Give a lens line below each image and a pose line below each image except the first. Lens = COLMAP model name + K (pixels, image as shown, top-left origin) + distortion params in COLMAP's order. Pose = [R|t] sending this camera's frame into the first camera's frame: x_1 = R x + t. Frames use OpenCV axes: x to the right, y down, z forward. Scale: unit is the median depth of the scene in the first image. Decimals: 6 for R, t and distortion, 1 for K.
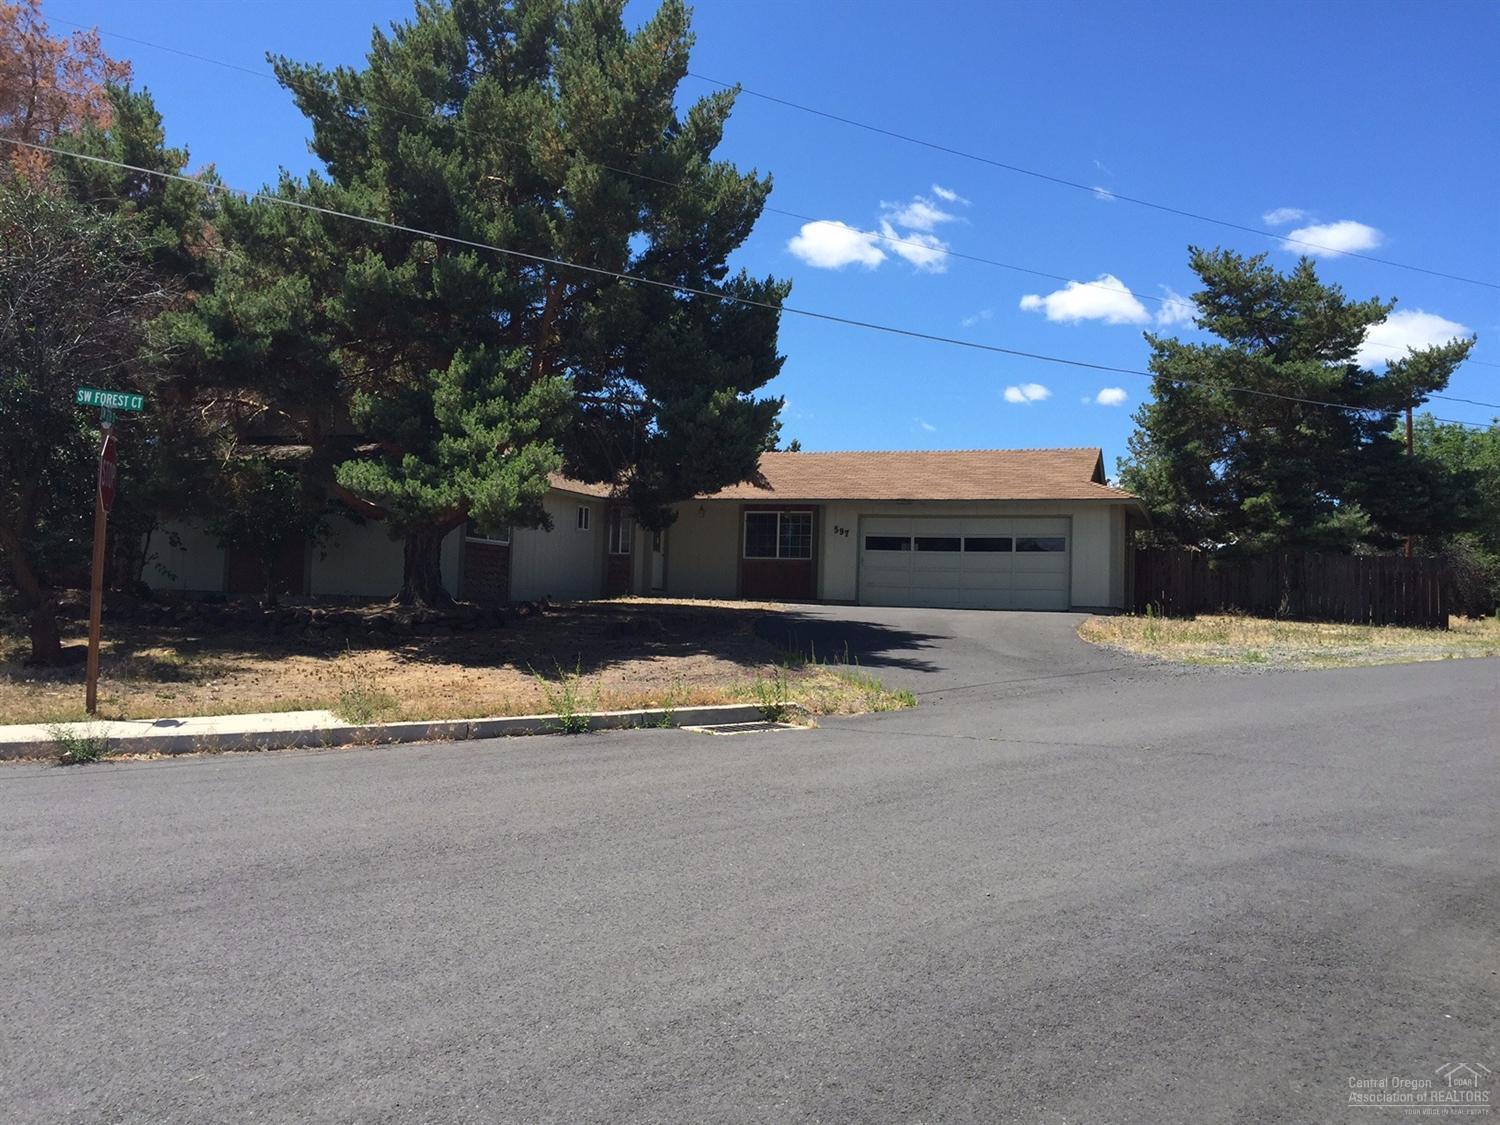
lens RADIAL K [[1278.4, 0, 748.0], [0, 1278.4, 565.6], [0, 0, 1]] dist [0.076794, -0.110207]
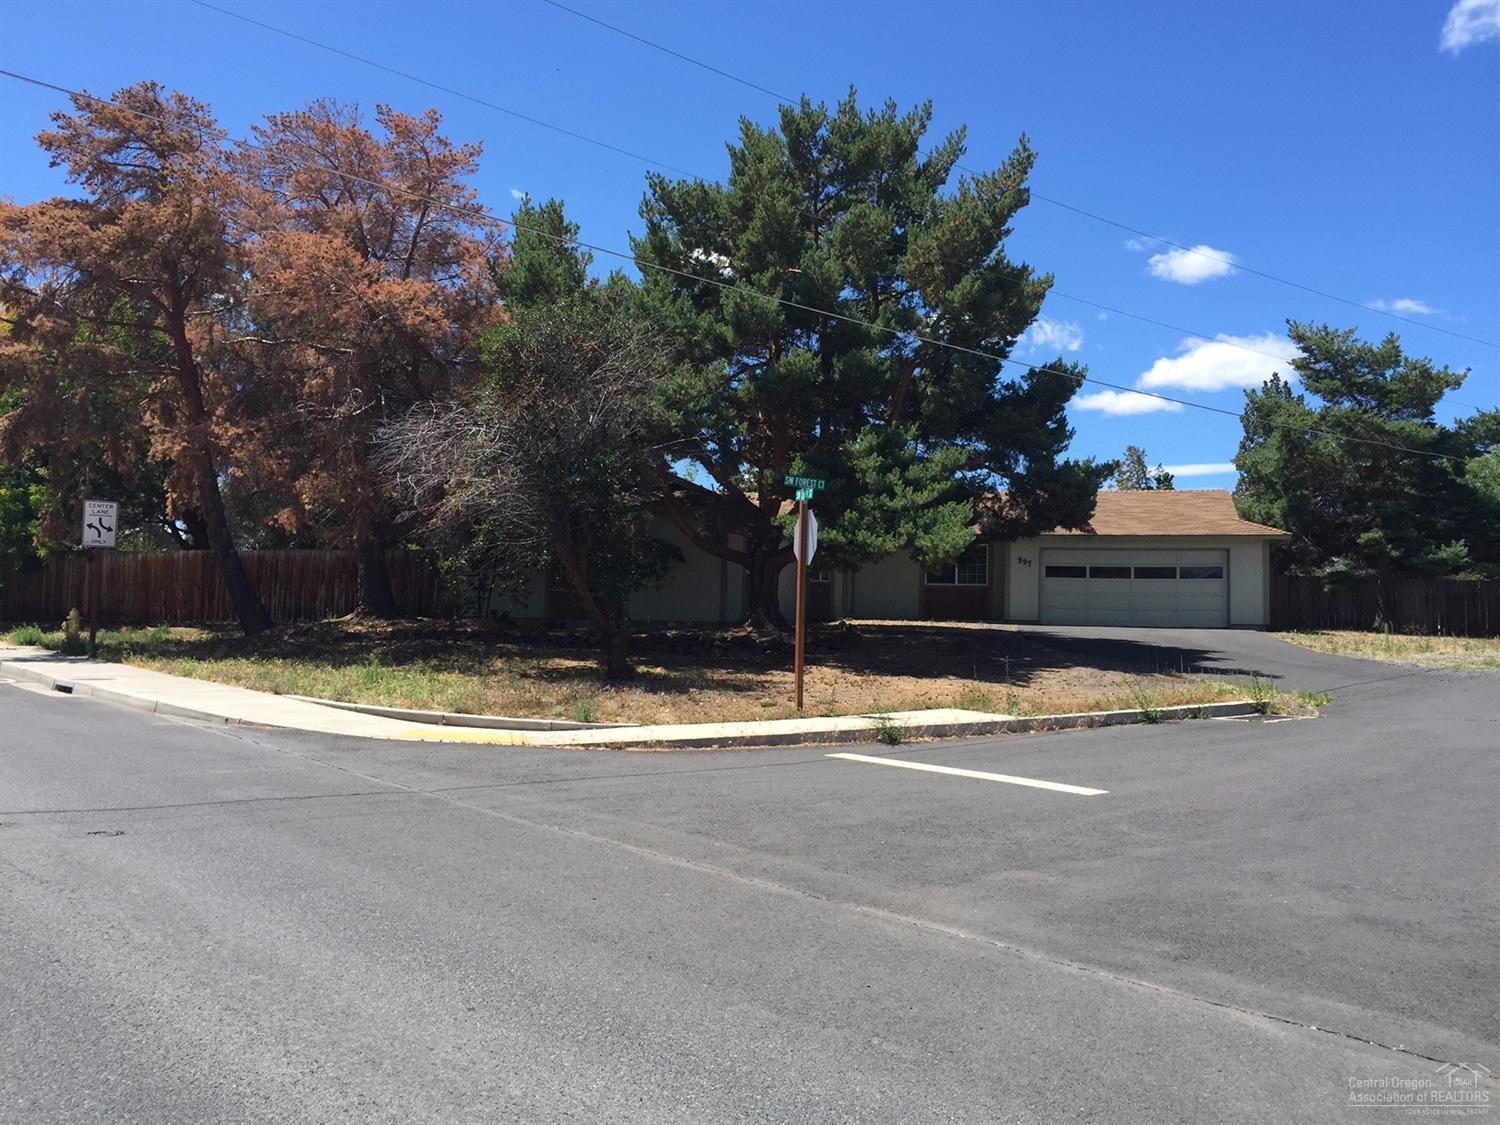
lens RADIAL K [[1278.4, 0, 748.0], [0, 1278.4, 565.6], [0, 0, 1]] dist [0.076794, -0.110207]
pose [[0.995536, -0.004881, 0.094254, -0.297052], [0.006002, 0.999915, -0.011611, -0.011208], [-0.094189, 0.012125, 0.995481, -0.149968]]
